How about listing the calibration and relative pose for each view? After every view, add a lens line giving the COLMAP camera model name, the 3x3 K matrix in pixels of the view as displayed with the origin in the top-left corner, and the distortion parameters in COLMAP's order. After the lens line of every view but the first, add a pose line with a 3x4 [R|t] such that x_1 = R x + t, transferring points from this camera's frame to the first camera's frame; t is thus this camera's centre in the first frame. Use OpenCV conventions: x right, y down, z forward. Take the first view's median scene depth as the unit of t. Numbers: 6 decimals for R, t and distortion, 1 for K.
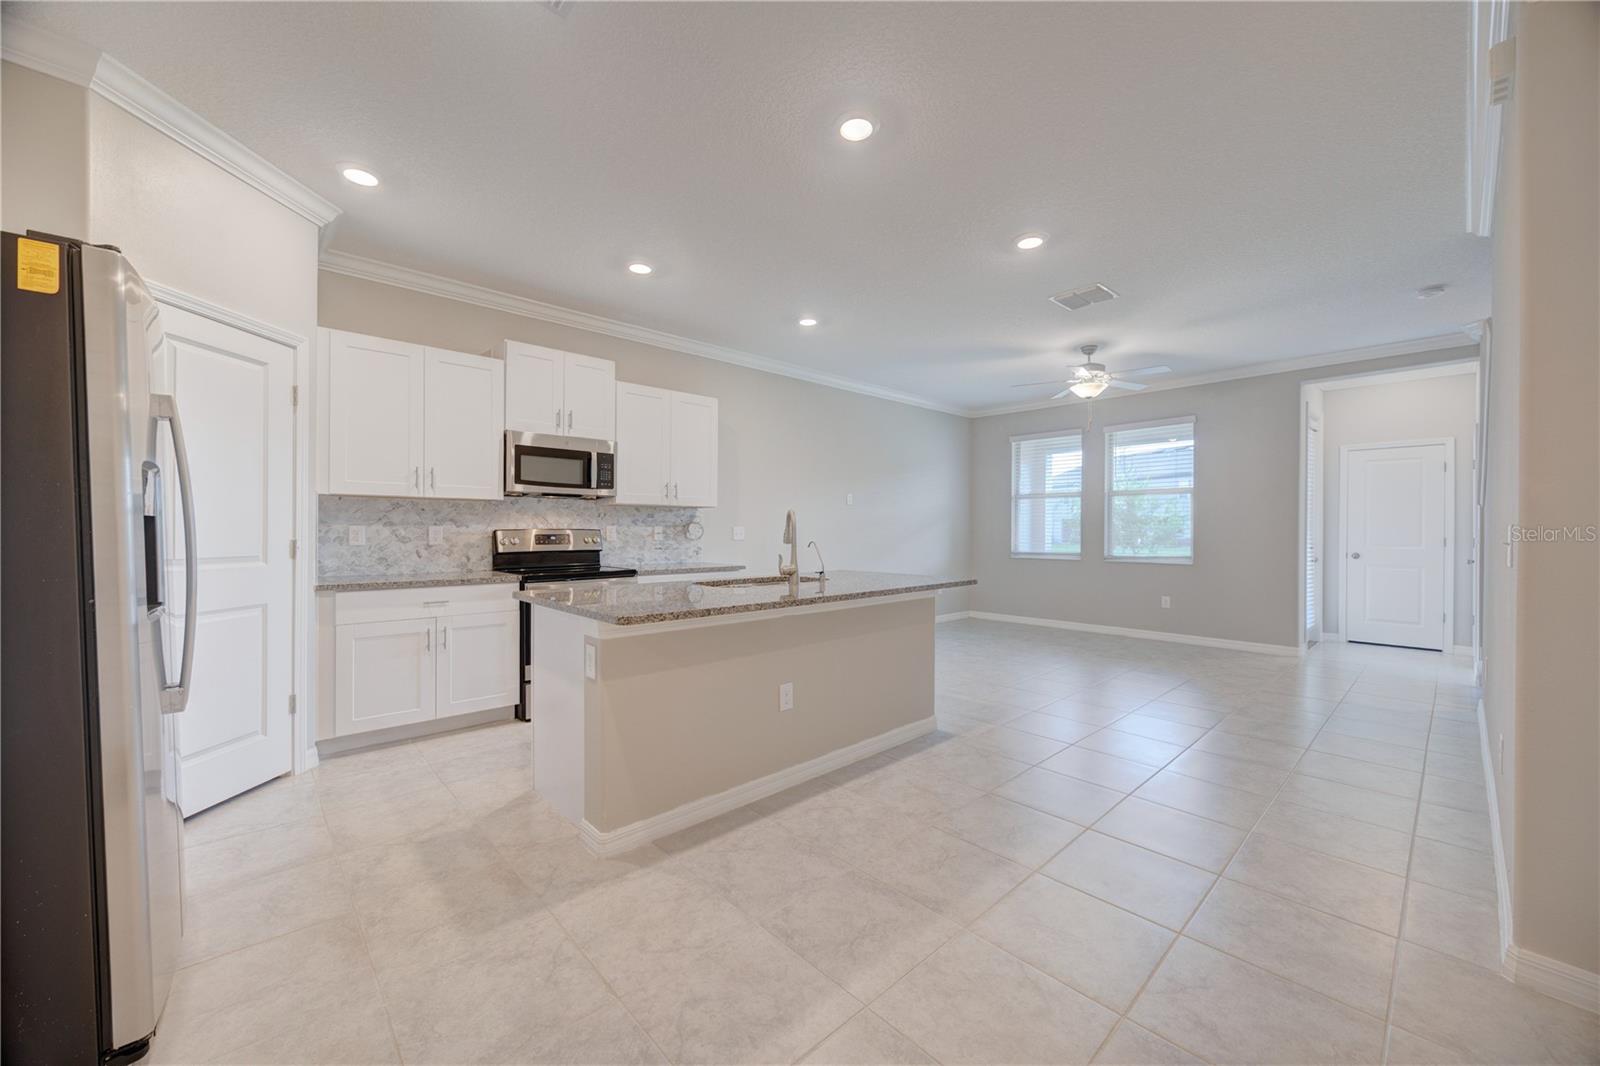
lens RADIAL K [[607.4, 0, 800.6], [0, 607.4, 531.0], [0, 0, 1]] dist [-0.002609, 0.000355]
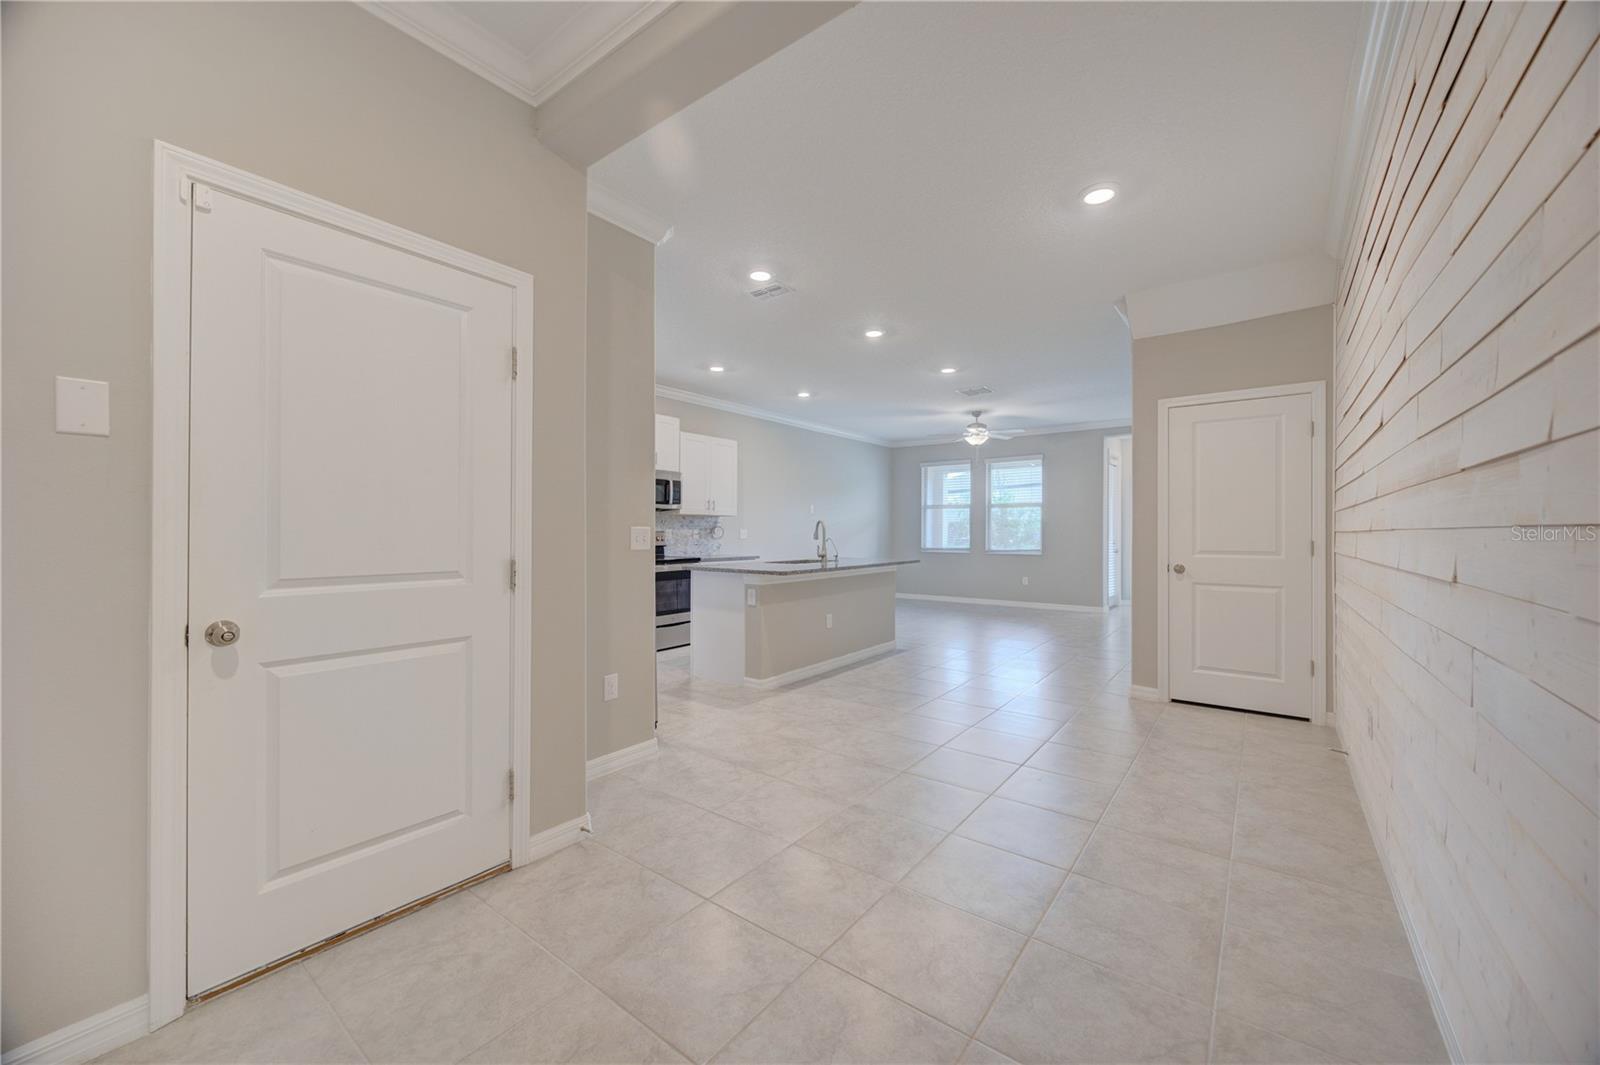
lens RADIAL K [[607.4, 0, 797.3], [0, 607.4, 528.5], [0, 0, 1]] dist [-0.002609, 0.000355]
pose [[0.985862, 0.000534, 0.167560, -0.245536], [0.000560, 0.999979, -0.006480, 0.000228], [-0.167560, 0.006482, 0.985841, -0.468346]]
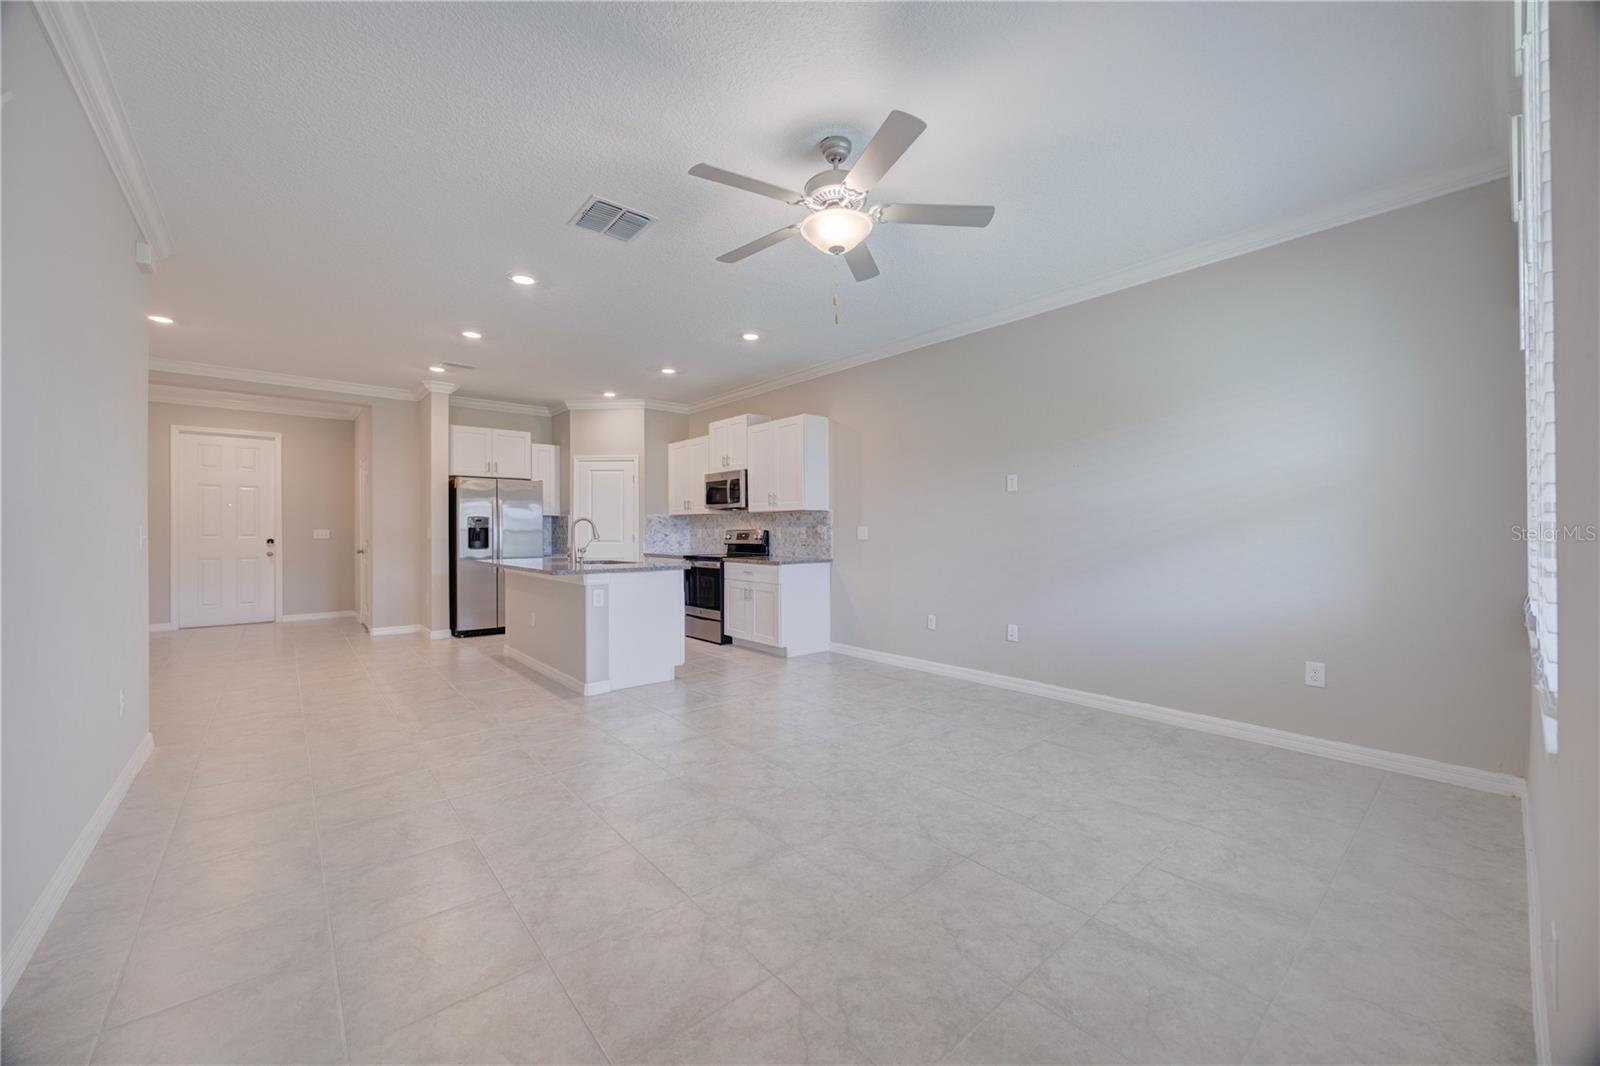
lens RADIAL K [[607.4, 0, 797.7], [0, 607.4, 527.8], [0, 0, 1]] dist [-0.002609, 0.000355]
pose [[-0.038263, -0.006865, -0.999244, 1.027642], [0.000090, 0.999976, -0.006874, 0.002107], [0.999268, -0.000353, -0.038261, 1.067852]]
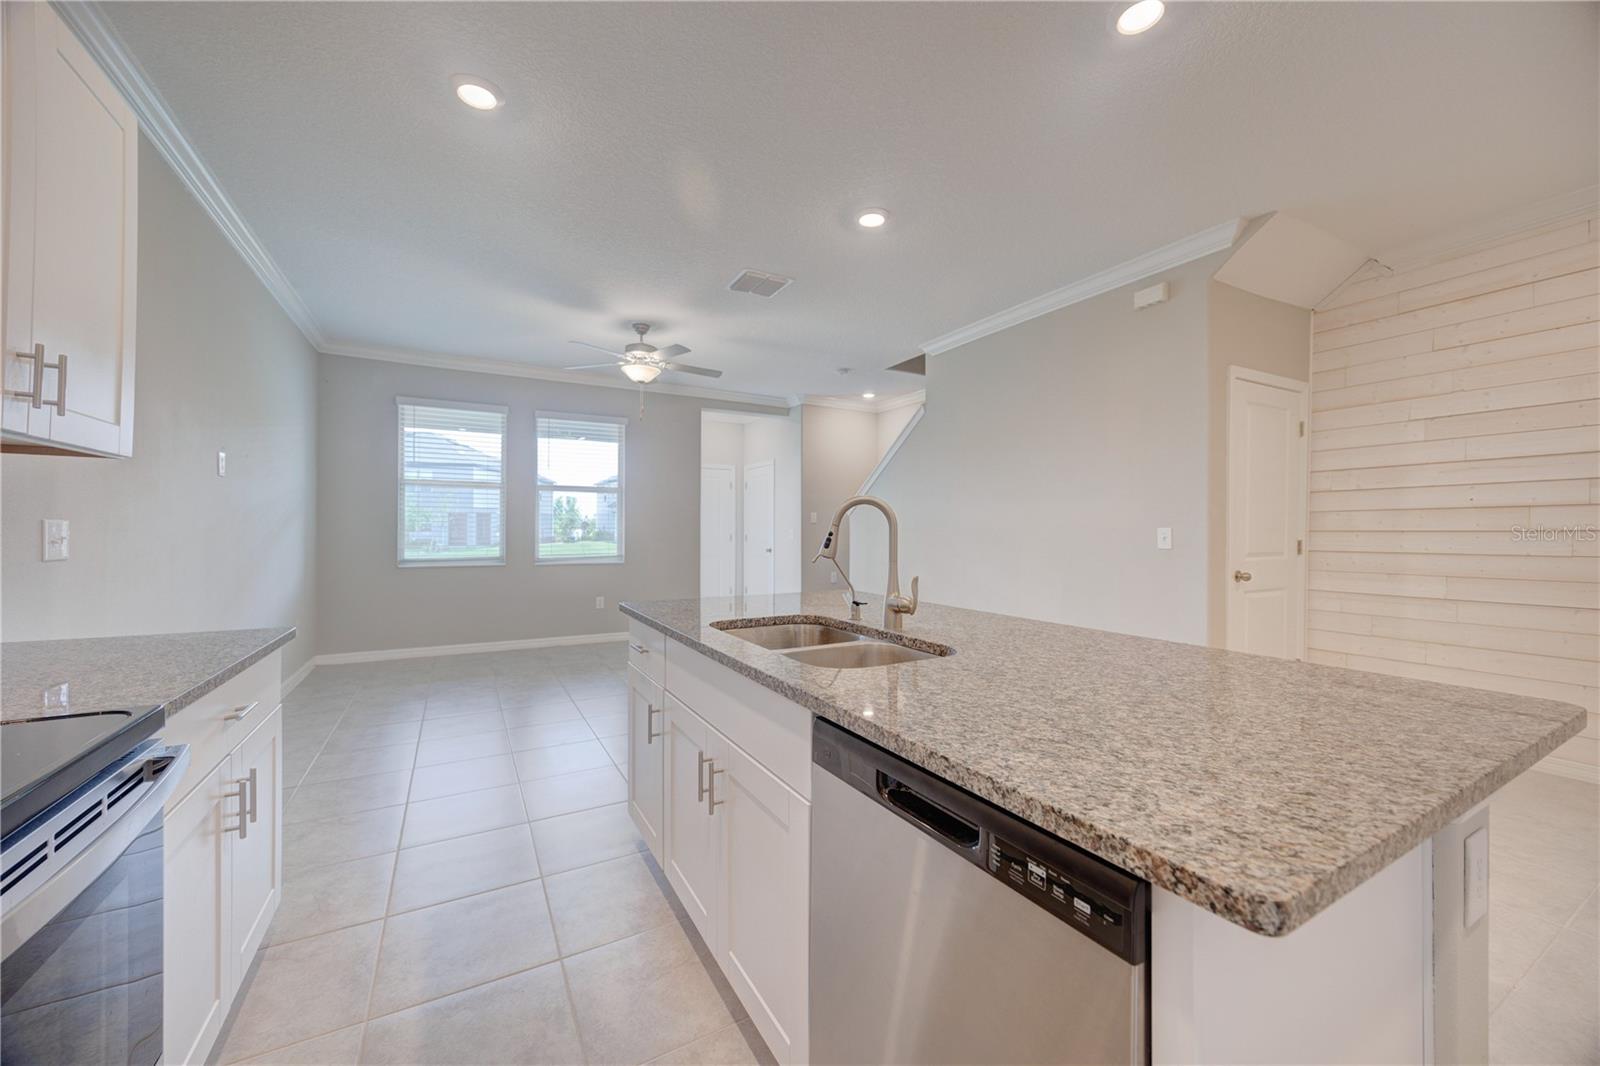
lens RADIAL K [[607.4, 0, 803.7], [0, 607.4, 532.0], [0, 0, 1]] dist [-0.002609, 0.000355]
pose [[0.224492, -0.006386, 0.974455, -0.375451], [0.000012, 0.999979, 0.006551, -0.003727], [-0.974476, -0.001459, 0.224487, 0.609288]]
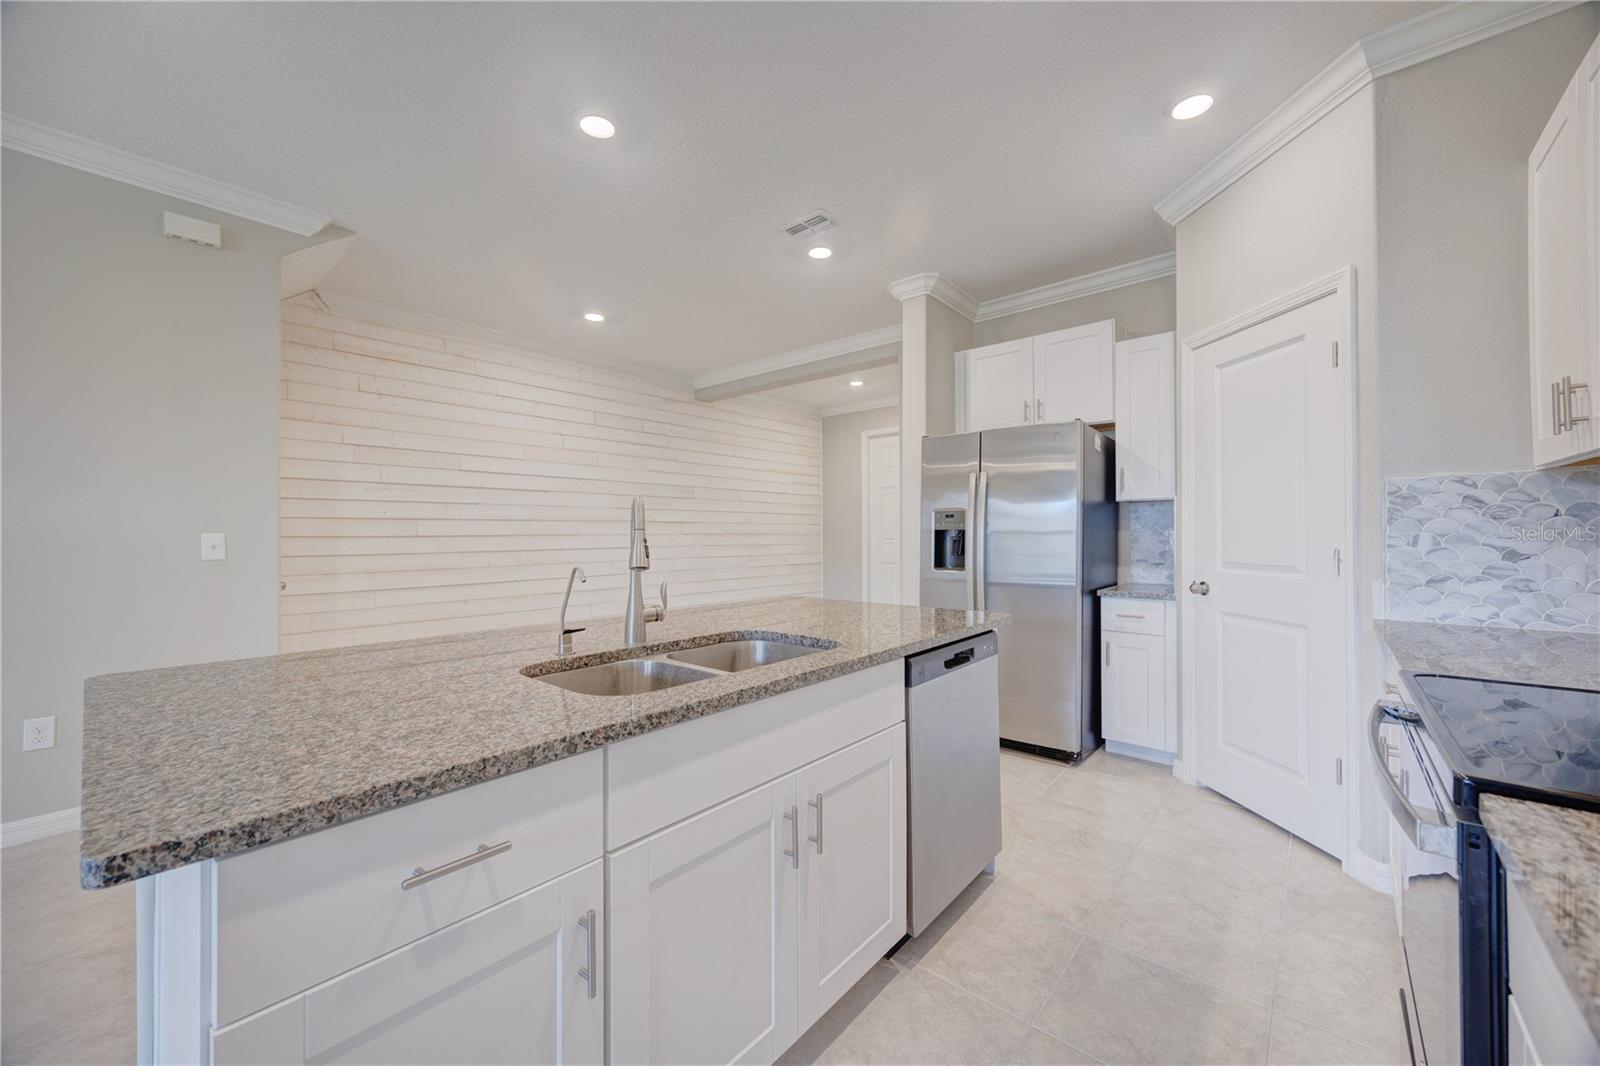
lens RADIAL K [[607.4, 0, 800.3], [0, 607.4, 530.7], [0, 0, 1]] dist [-0.002609, 0.000355]
pose [[-0.993183, 0.000928, -0.116561, -0.058045], [0.001330, 0.999993, -0.003376, -0.004155], [0.116557, -0.003508, -0.993178, 0.984164]]
